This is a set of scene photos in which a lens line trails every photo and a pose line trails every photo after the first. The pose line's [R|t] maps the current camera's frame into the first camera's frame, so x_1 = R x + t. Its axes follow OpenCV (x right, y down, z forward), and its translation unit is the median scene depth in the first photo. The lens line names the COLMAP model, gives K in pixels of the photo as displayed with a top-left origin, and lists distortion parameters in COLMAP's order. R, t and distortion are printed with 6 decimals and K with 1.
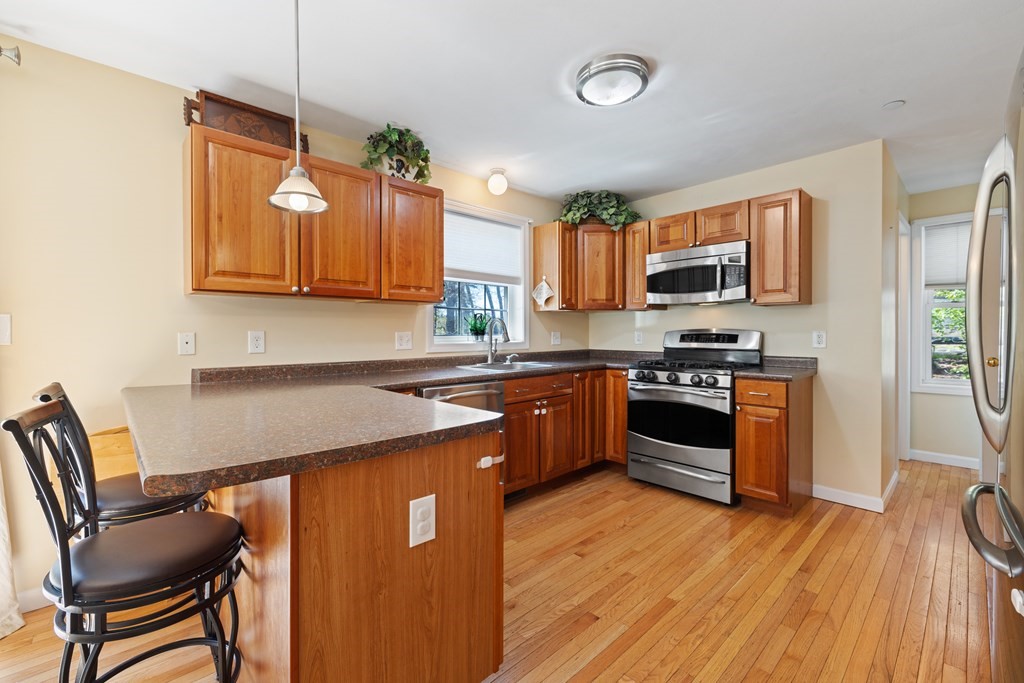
lens RADIAL K [[429.9, 0, 505.3], [0, 429.9, 333.5], [0, 0, 1]] dist [0.005046, -0.000829]
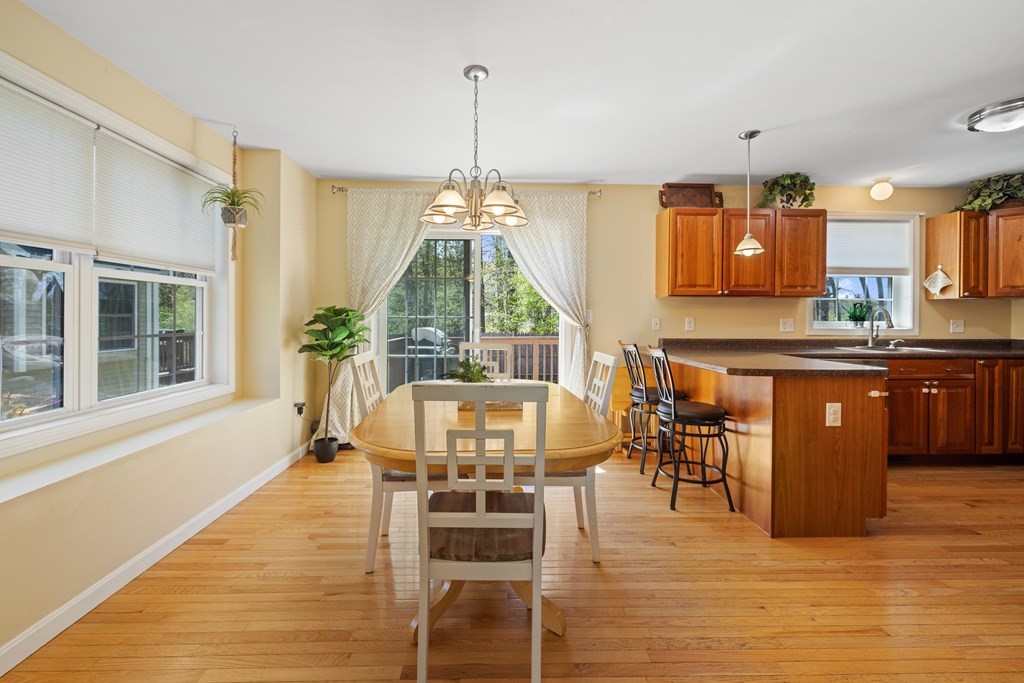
lens RADIAL K [[429.9, 0, 512.4], [0, 429.9, 319.1], [0, 0, 1]] dist [0.005046, -0.000829]
pose [[0.755488, 0.009136, -0.655099, -0.005709], [-0.009076, 0.999953, 0.003479, 0.000829], [0.655100, 0.003318, 0.755535, -0.591878]]
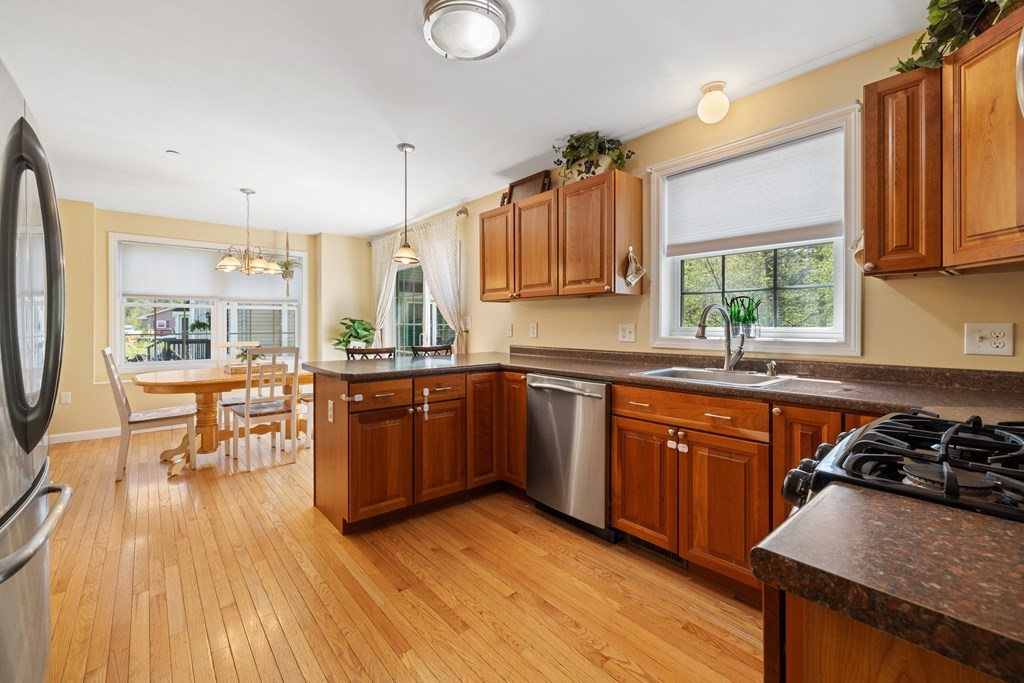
lens RADIAL K [[429.9, 0, 500.9], [0, 429.9, 326.1], [0, 0, 1]] dist [0.005046, -0.000829]
pose [[-0.052228, 0.005932, -0.998618, 0.777431], [-0.002926, 0.999977, 0.006093, -0.003752], [0.998631, 0.003240, -0.052210, 0.798552]]
